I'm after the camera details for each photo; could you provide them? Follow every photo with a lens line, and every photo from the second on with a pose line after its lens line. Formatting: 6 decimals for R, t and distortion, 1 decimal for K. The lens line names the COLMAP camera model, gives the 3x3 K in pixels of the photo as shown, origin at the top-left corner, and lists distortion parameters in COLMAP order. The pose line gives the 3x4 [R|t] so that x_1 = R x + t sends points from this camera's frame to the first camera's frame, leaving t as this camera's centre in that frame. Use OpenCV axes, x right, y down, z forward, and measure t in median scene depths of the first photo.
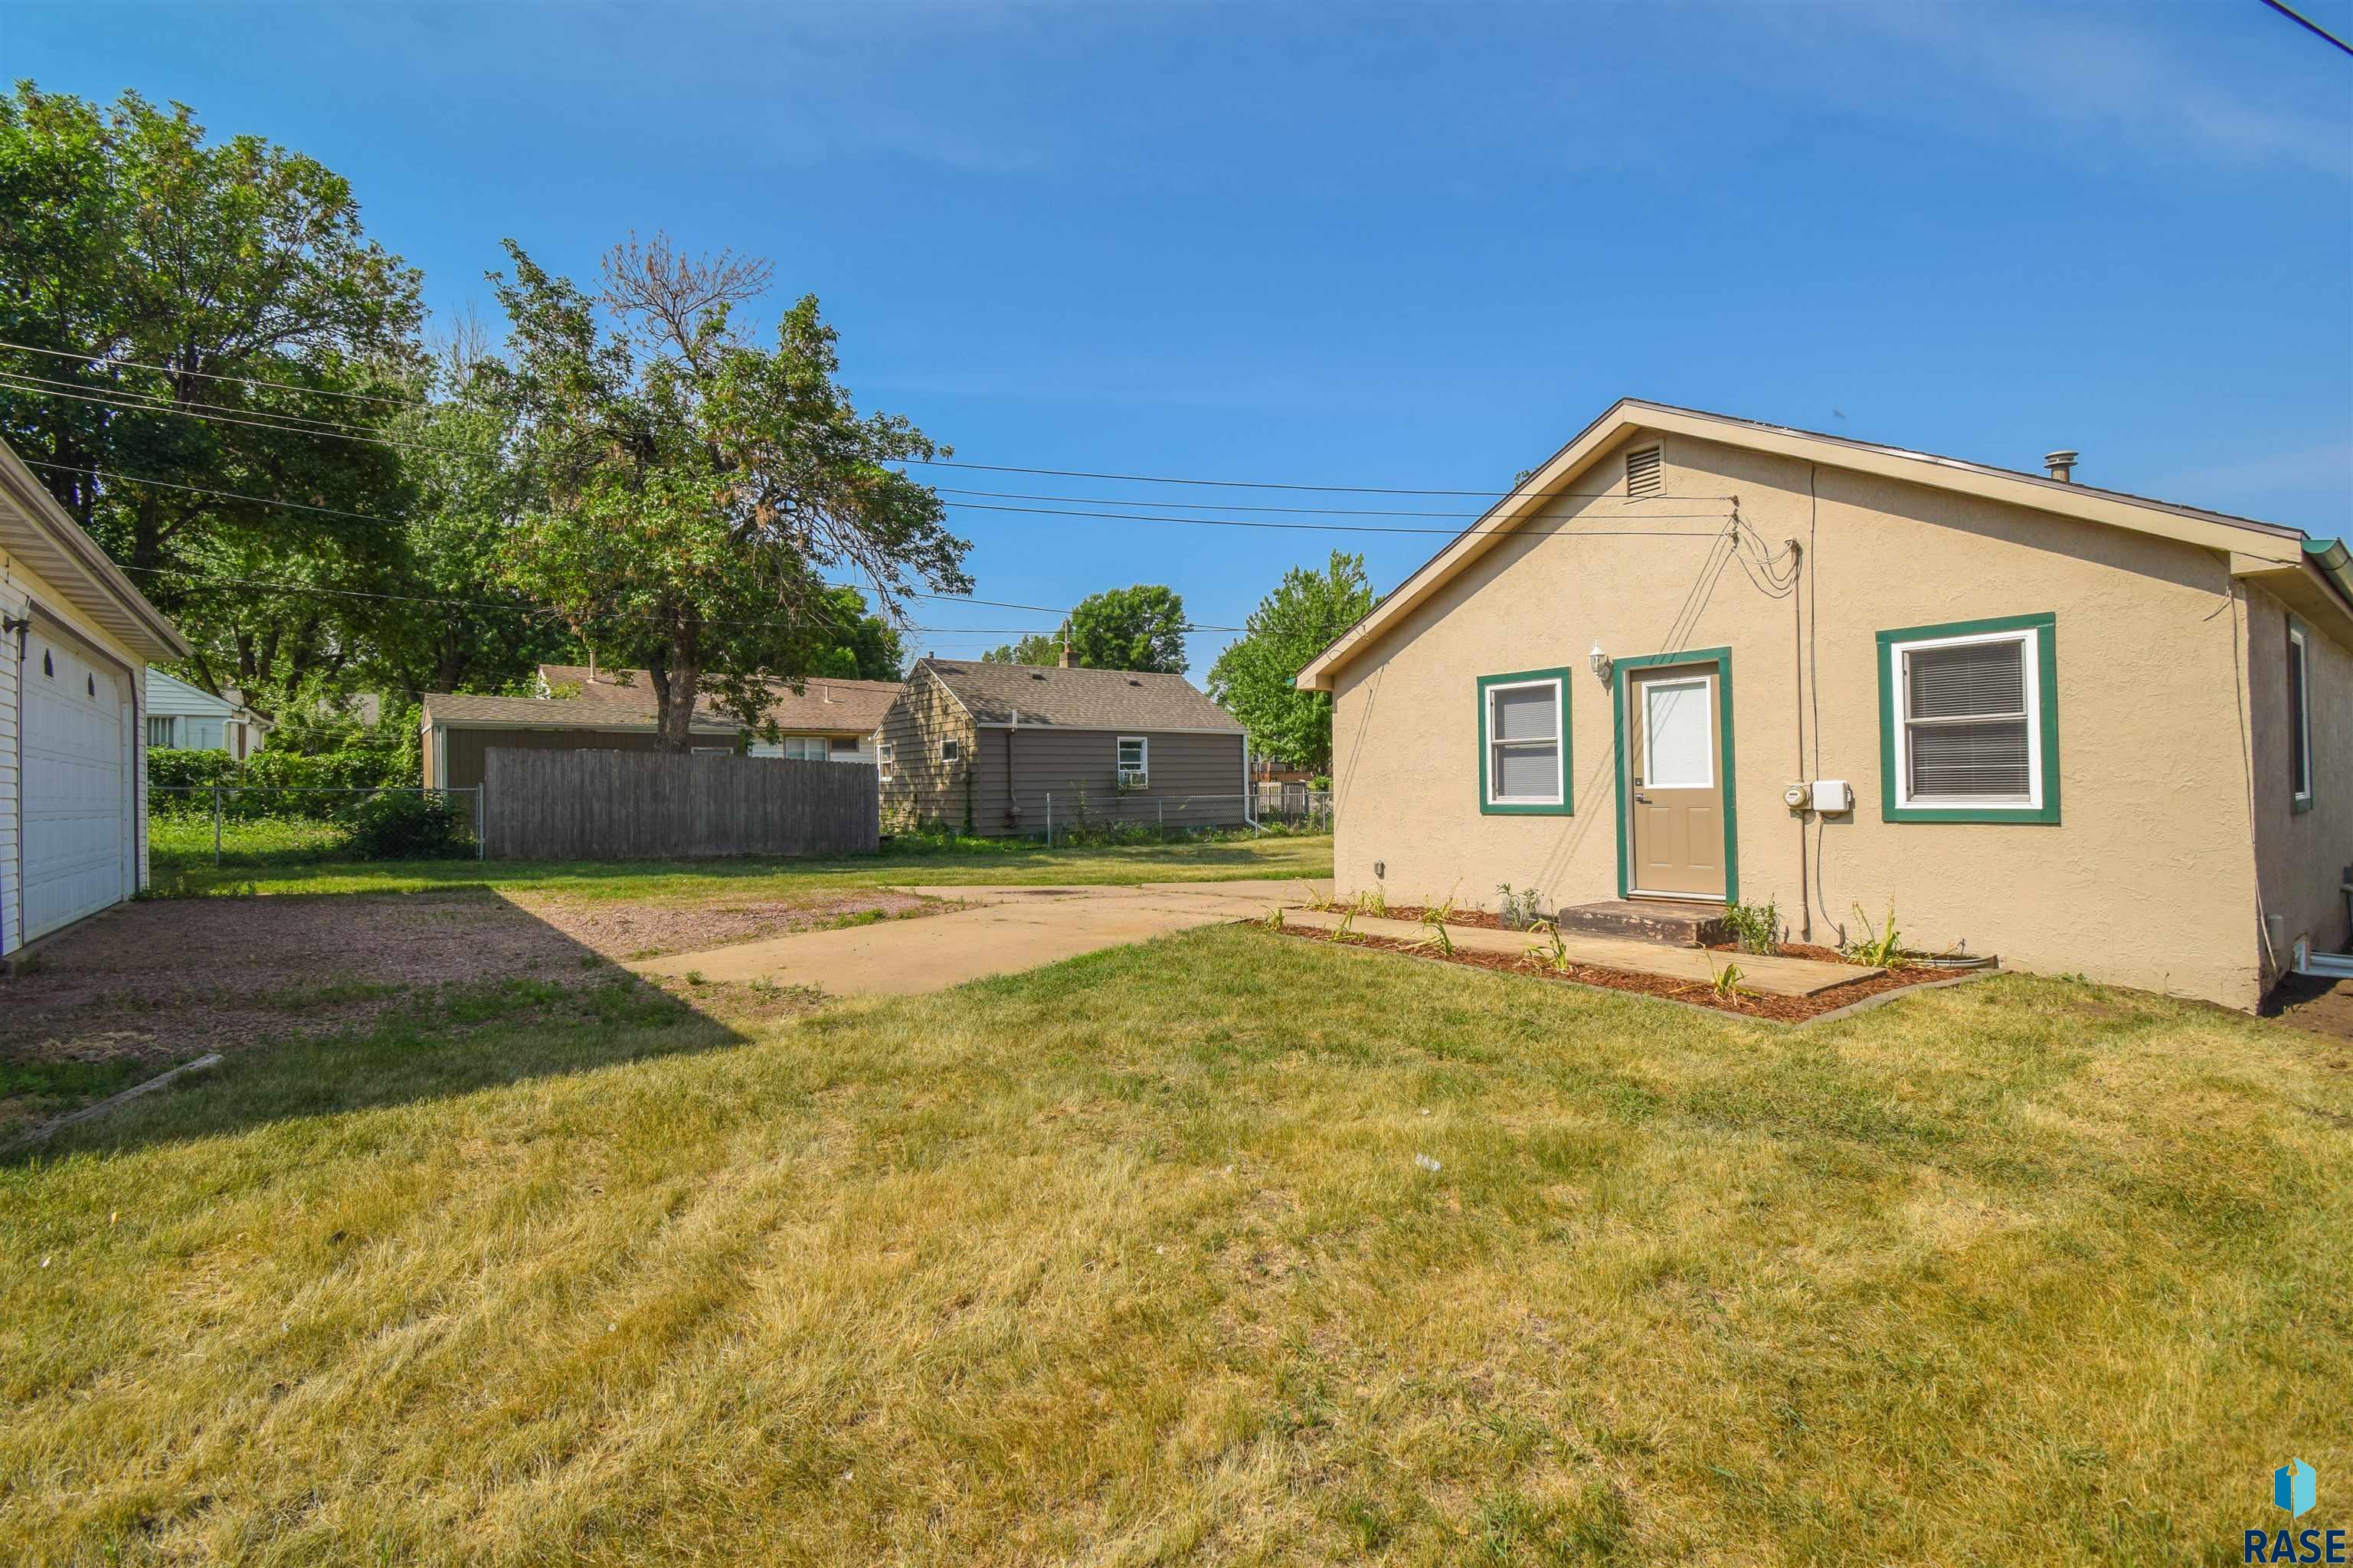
lens RADIAL K [[1057.4, 0, 1176.5], [0, 1057.4, 784.0], [0, 0, 1]] dist [0.020059, -0.022510]
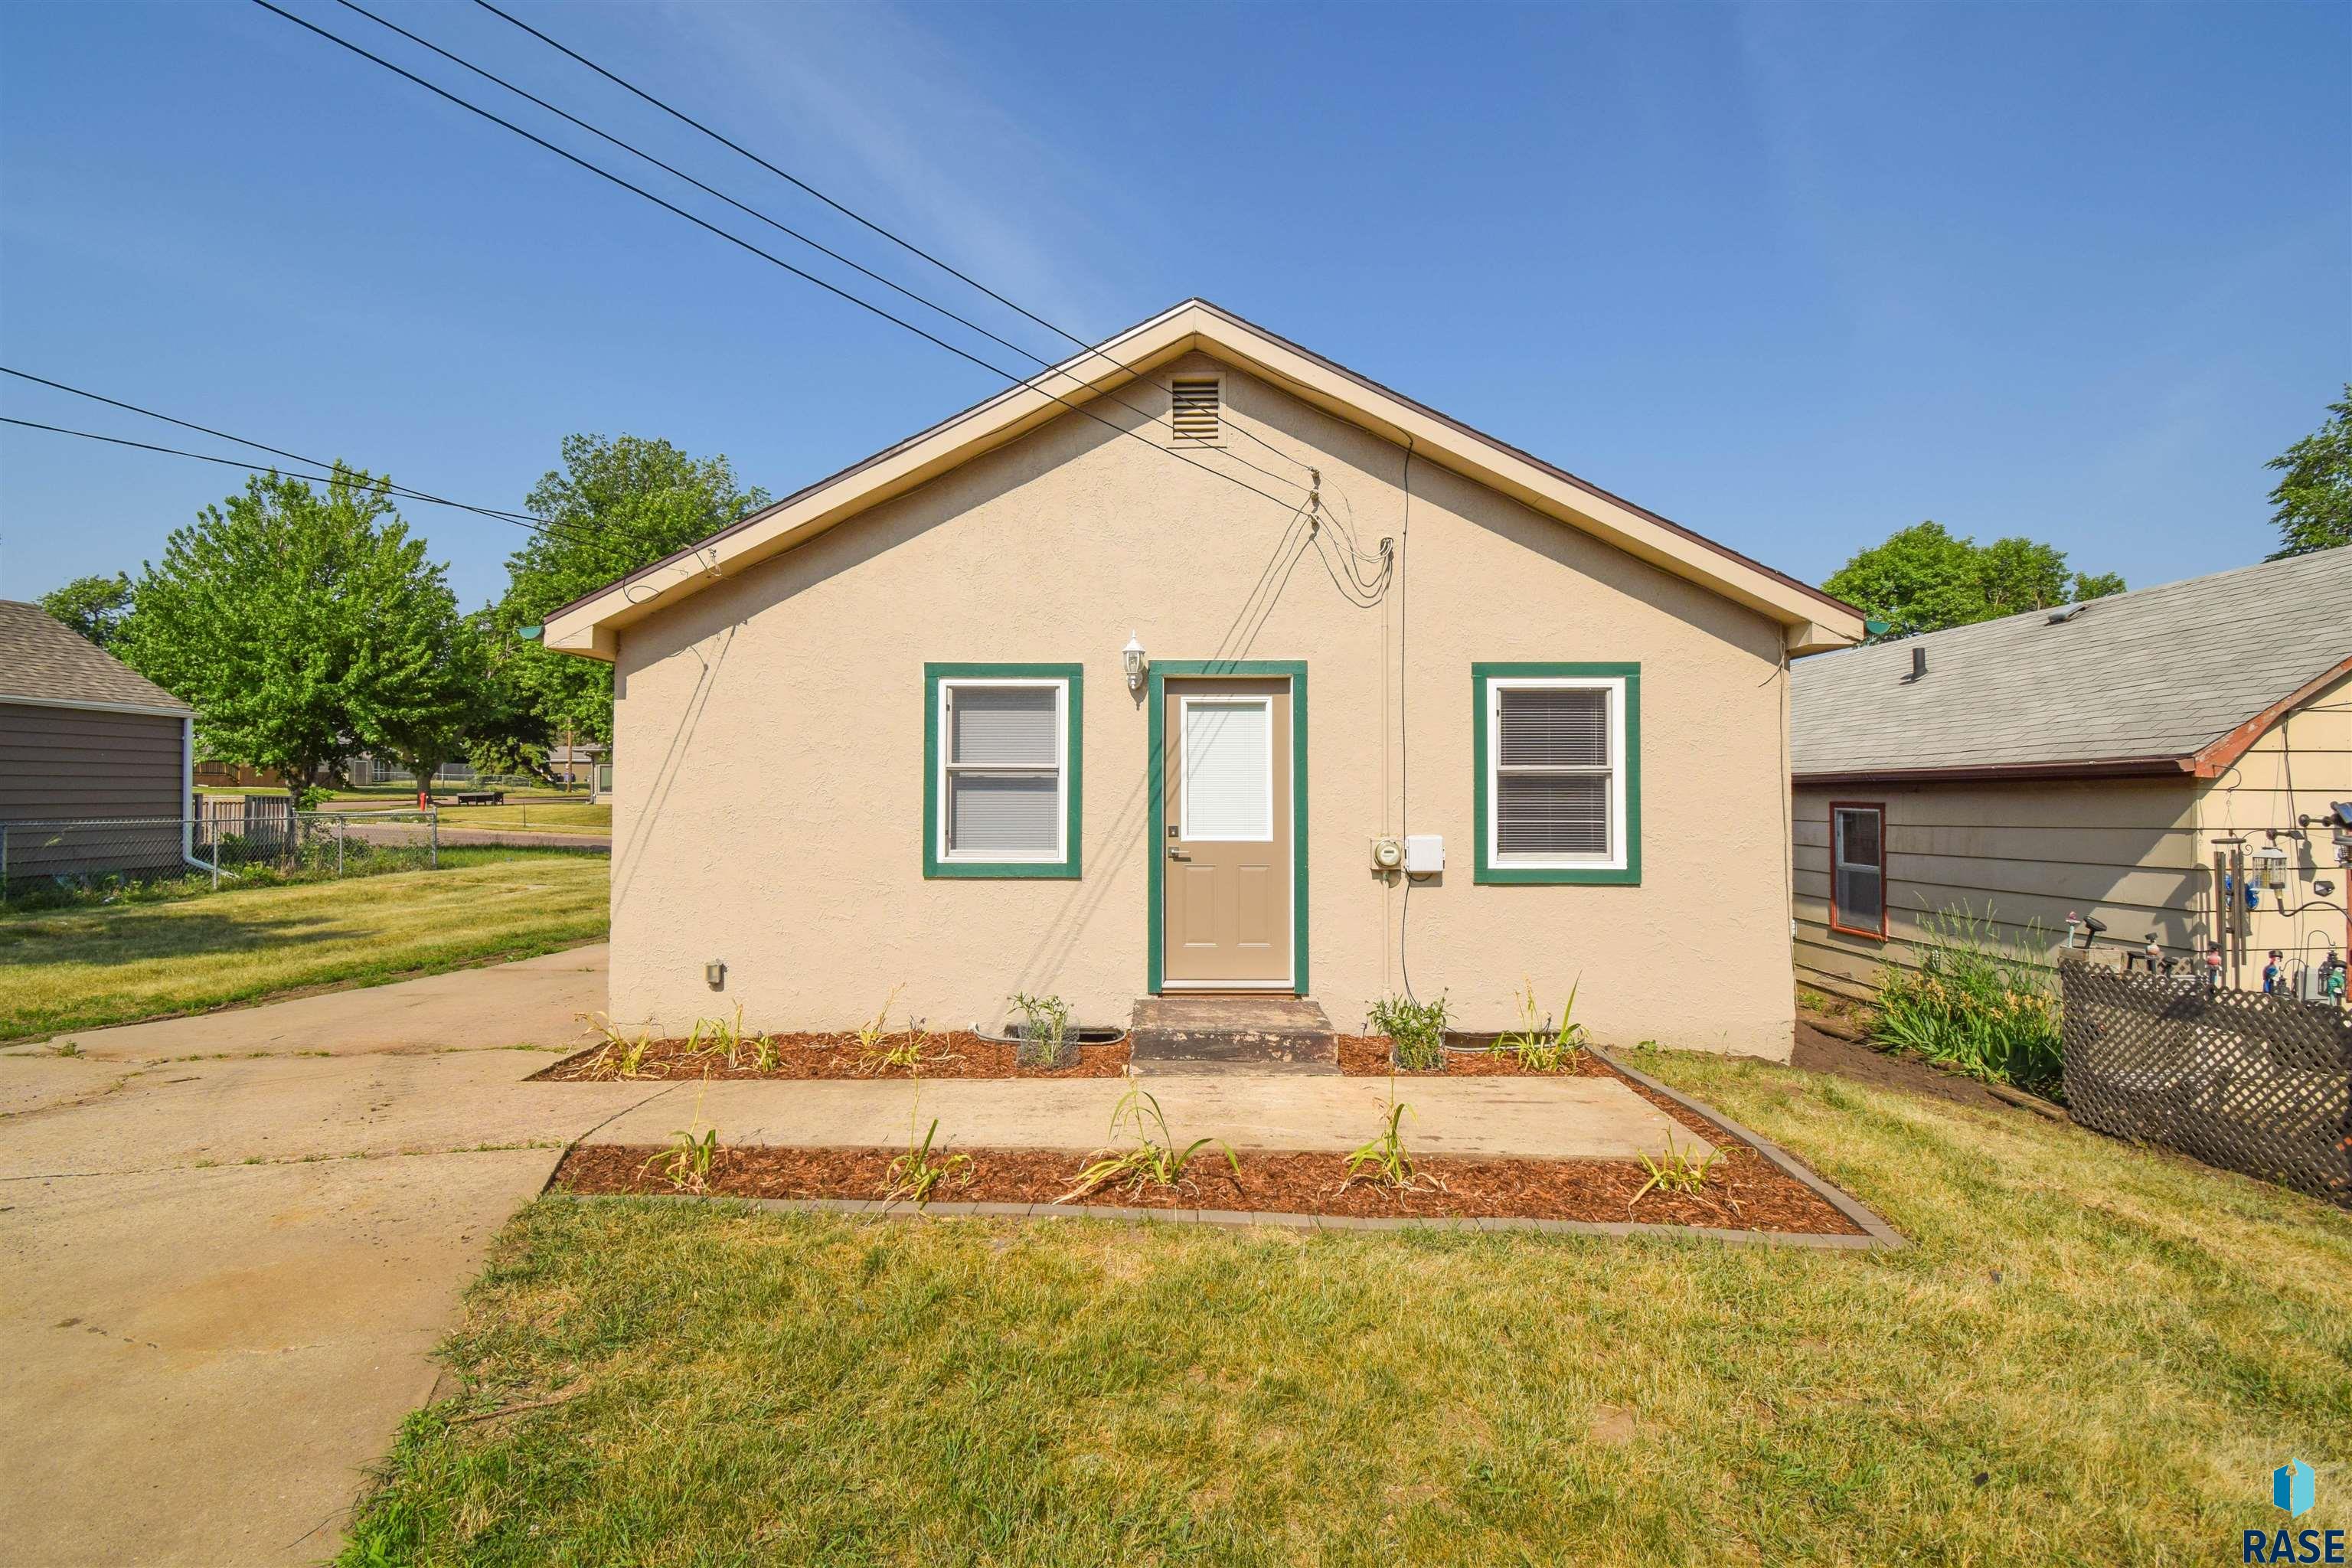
lens RADIAL K [[1024.1, 0, 1176.0], [0, 1024.1, 784.0], [0, 0, 1]] dist [0.027629, -0.028880]
pose [[0.623018, 0.023099, 0.781867, -0.115705], [-0.015656, 0.999732, -0.017060, -0.022706], [-0.782051, -0.001612, 0.623212, 0.559225]]
